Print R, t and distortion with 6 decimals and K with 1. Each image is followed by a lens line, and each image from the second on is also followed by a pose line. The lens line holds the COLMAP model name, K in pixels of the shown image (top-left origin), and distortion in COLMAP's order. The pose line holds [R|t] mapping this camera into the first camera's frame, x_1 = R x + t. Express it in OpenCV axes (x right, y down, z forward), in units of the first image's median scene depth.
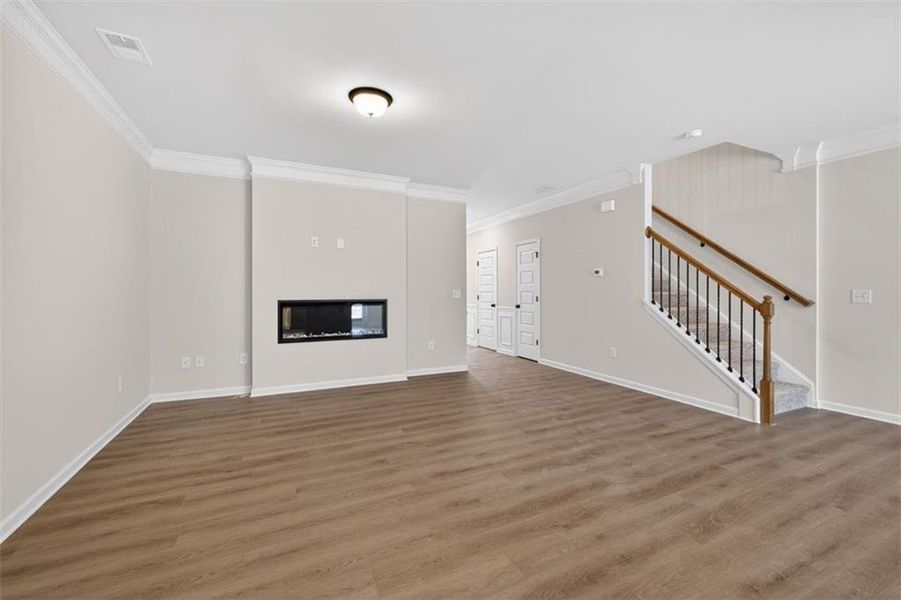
lens RADIAL K [[375.6, 0, 449.5], [0, 375.6, 293.0], [0, 0, 1]] dist [0.001956, -0.000143]
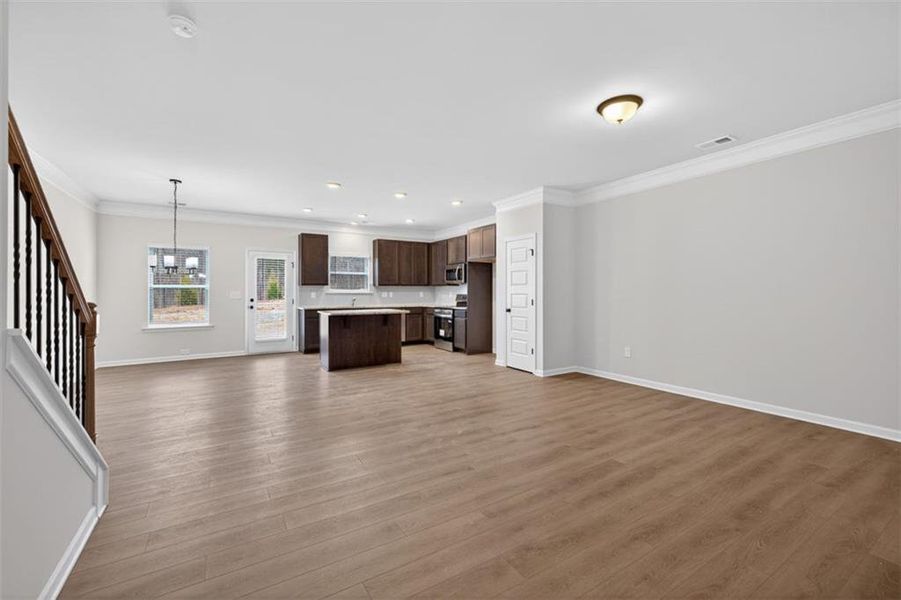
lens RADIAL K [[375.6, 0, 449.5], [0, 375.6, 293.0], [0, 0, 1]] dist [0.001956, -0.000143]
pose [[-0.993839, 0.006274, -0.110659, 0.369361], [0.005434, 0.999954, 0.007889, -0.015280], [0.110704, 0.007239, -0.993827, 1.972288]]
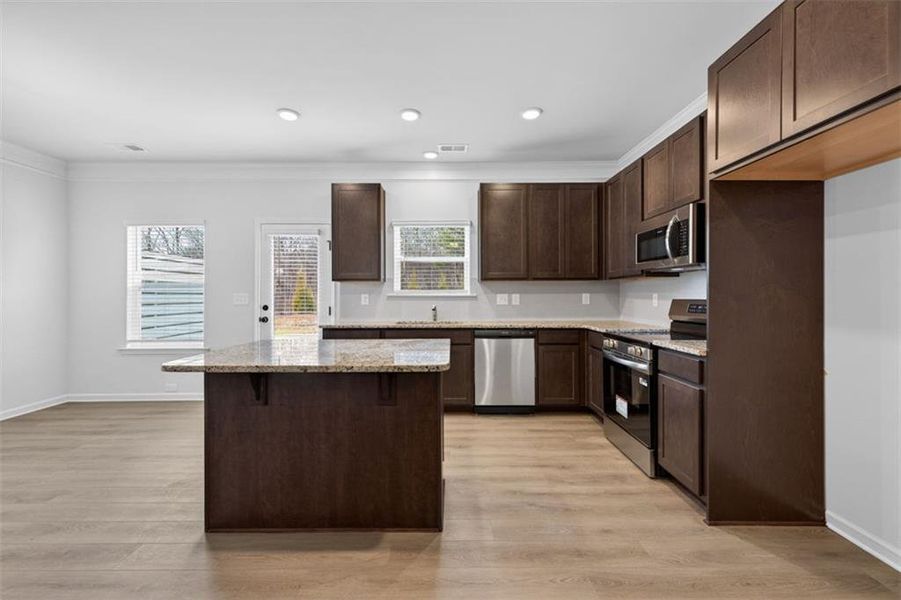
lens RADIAL K [[375.6, 0, 449.5], [0, 375.6, 293.0], [0, 0, 1]] dist [0.001956, -0.000143]
pose [[-0.907263, 0.007107, 0.420503, 0.258044], [0.006928, 0.999974, -0.001953, -0.010478], [-0.420506, 0.001142, -0.907289, 1.252685]]
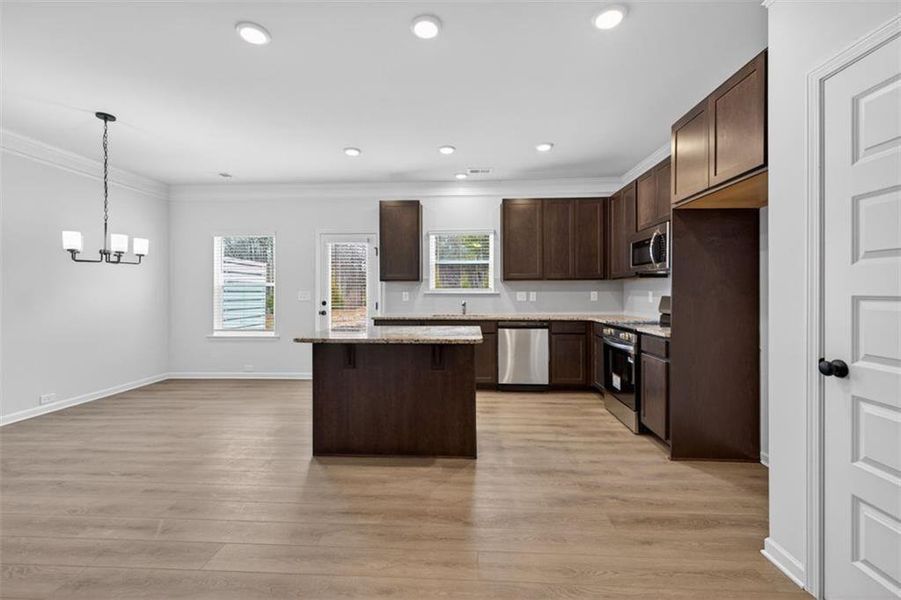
lens RADIAL K [[375.6, 0, 449.5], [0, 375.6, 293.0], [0, 0, 1]] dist [0.001956, -0.000143]
pose [[-0.882195, 0.004764, 0.470860, 0.217464], [0.007221, 0.999968, 0.003413, -0.010640], [-0.470829, 0.006411, -0.882201, 1.368986]]
